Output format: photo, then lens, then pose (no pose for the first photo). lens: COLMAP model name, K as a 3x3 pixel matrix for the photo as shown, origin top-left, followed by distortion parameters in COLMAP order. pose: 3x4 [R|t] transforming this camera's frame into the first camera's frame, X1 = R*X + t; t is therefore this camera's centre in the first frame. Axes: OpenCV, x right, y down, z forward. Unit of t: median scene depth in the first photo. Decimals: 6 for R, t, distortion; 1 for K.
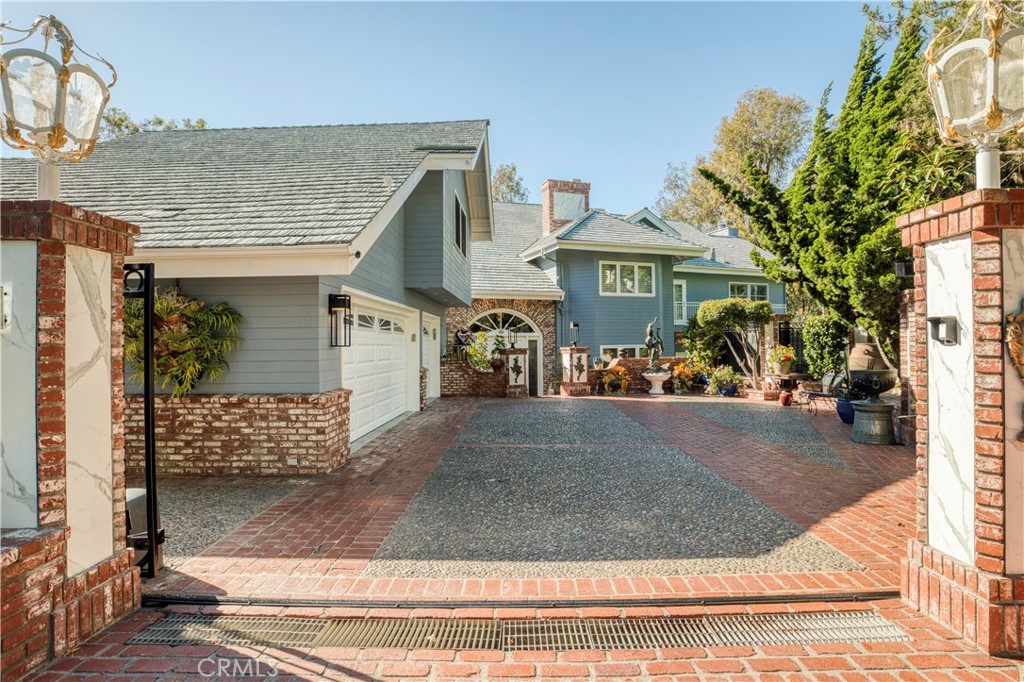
lens RADIAL K [[540.7, 0, 512.0], [0, 540.7, 341.0], [0, 0, 1]] dist [-0.081313, 0.039050]
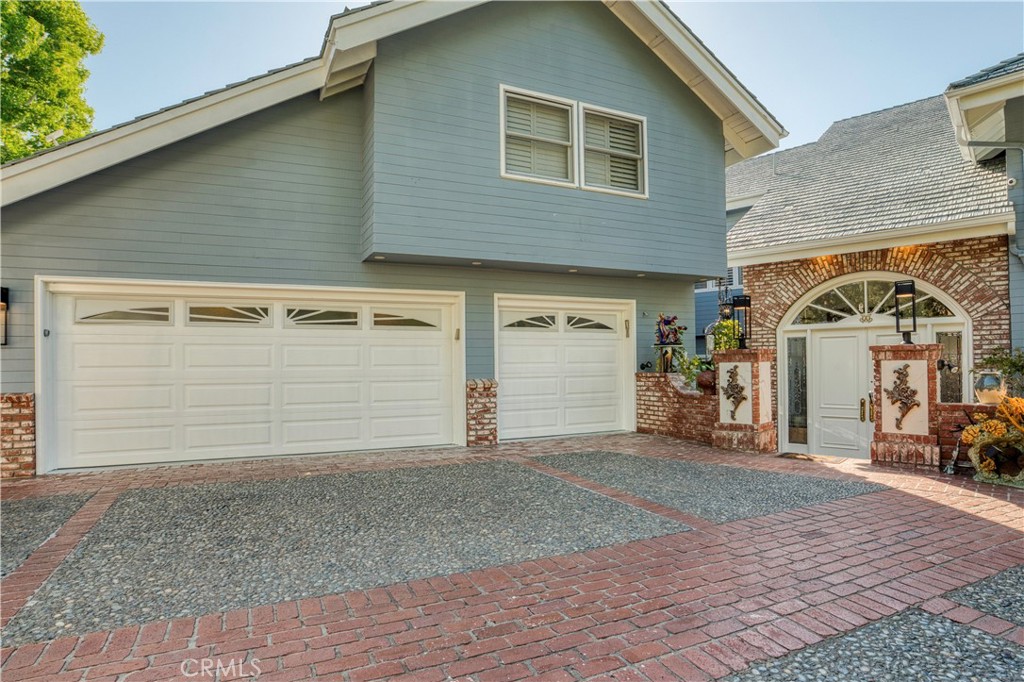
lens RADIAL K [[540.7, 0, 512.0], [0, 540.7, 341.0], [0, 0, 1]] dist [-0.081313, 0.039050]
pose [[0.437679, -0.031809, -0.898568, 0.339551], [0.013923, 0.999494, -0.028600, 0.016489], [0.899023, 0.000007, 0.437901, 0.583304]]
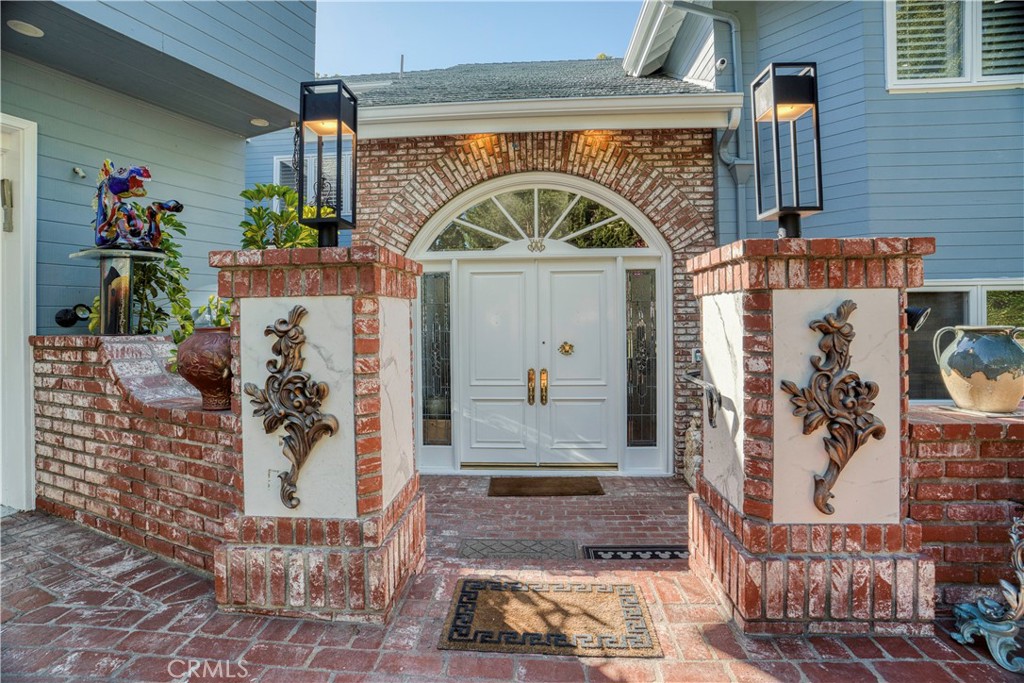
lens RADIAL K [[479.2, 0, 514.2], [0, 479.2, 331.6], [0, 0, 1]] dist [-0.076173, 0.024387]
pose [[0.922048, 0.012213, -0.386882, 0.099119], [0.004132, 0.999135, 0.041389, 0.028379], [0.387053, -0.039761, 0.921200, 0.876369]]
